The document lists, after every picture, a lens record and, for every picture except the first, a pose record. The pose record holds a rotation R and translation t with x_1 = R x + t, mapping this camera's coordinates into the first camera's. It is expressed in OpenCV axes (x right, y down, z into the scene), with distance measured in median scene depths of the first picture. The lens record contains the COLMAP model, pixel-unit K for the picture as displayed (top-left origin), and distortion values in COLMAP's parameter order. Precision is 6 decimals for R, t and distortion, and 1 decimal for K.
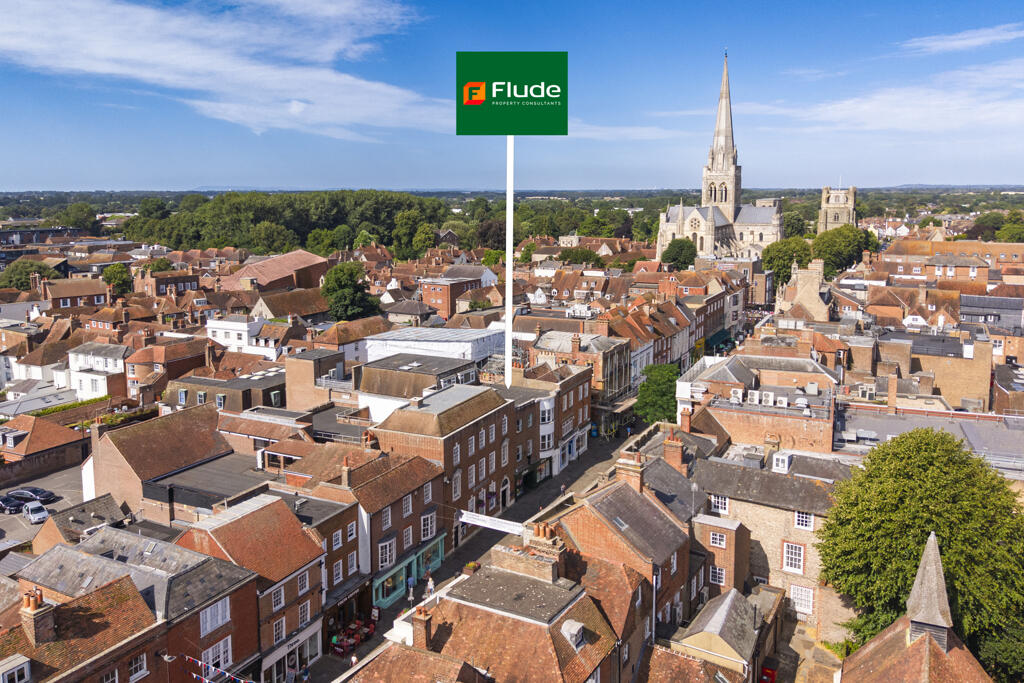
lens RADIAL K [[938.4, 0, 512.0], [0, 938.4, 341.5], [0, 0, 1]] dist [0.110389, -0.195739]
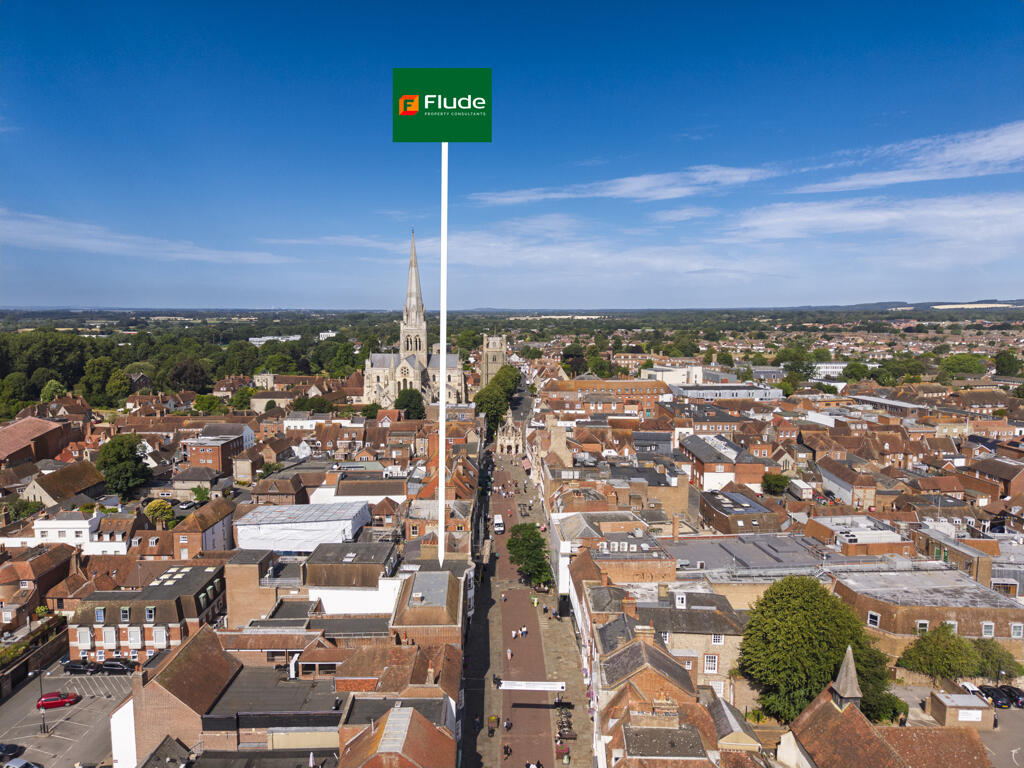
lens RADIAL K [[866.1, 0, 512.0], [0, 866.1, 384.0], [0, 0, 1]] dist [0.019086, -0.000761]
pose [[0.854776, -0.056399, 0.515923, -0.356425], [0.068699, 0.997626, -0.004764, -0.126394], [-0.514430, 0.039516, 0.856622, -0.035736]]
